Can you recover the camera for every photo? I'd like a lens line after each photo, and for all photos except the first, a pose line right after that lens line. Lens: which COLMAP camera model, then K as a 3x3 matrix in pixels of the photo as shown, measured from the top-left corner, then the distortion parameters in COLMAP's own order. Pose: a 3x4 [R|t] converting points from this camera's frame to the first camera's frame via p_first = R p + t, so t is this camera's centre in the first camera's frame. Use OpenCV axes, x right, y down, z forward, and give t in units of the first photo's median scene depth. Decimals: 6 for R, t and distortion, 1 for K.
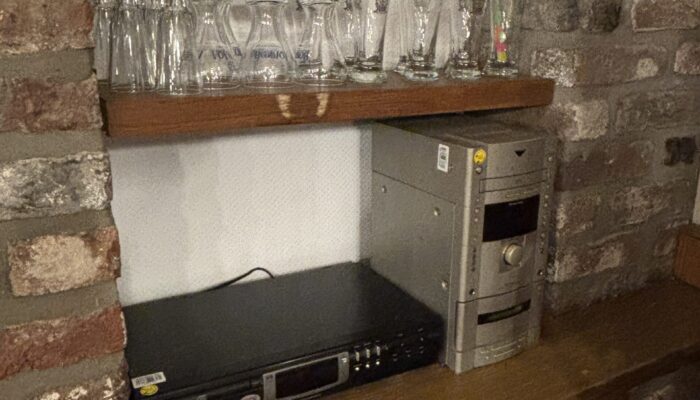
lens RADIAL K [[642.2, 0, 350.2], [0, 642.2, 199.1], [0, 0, 1]] dist [0.036591, -0.003842]
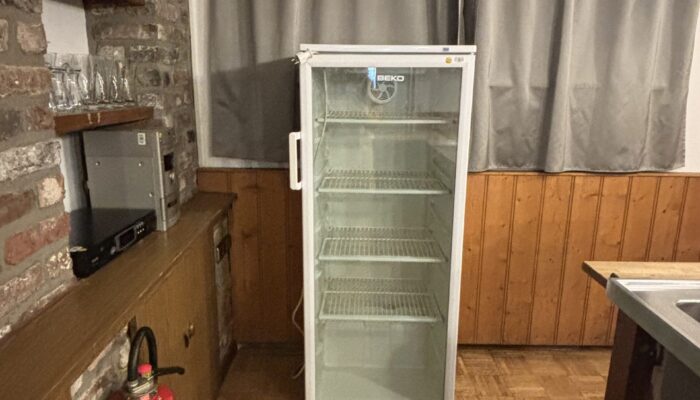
lens RADIAL K [[492.8, 0, 348.8], [0, 492.8, 200.4], [0, 0, 1]] dist [-0.005523, -0.005055]
pose [[0.504756, -0.202871, 0.839086, -1.126708], [0.232146, 0.968088, 0.094413, 0.174084], [-0.831462, 0.147135, 0.535744, -0.605388]]
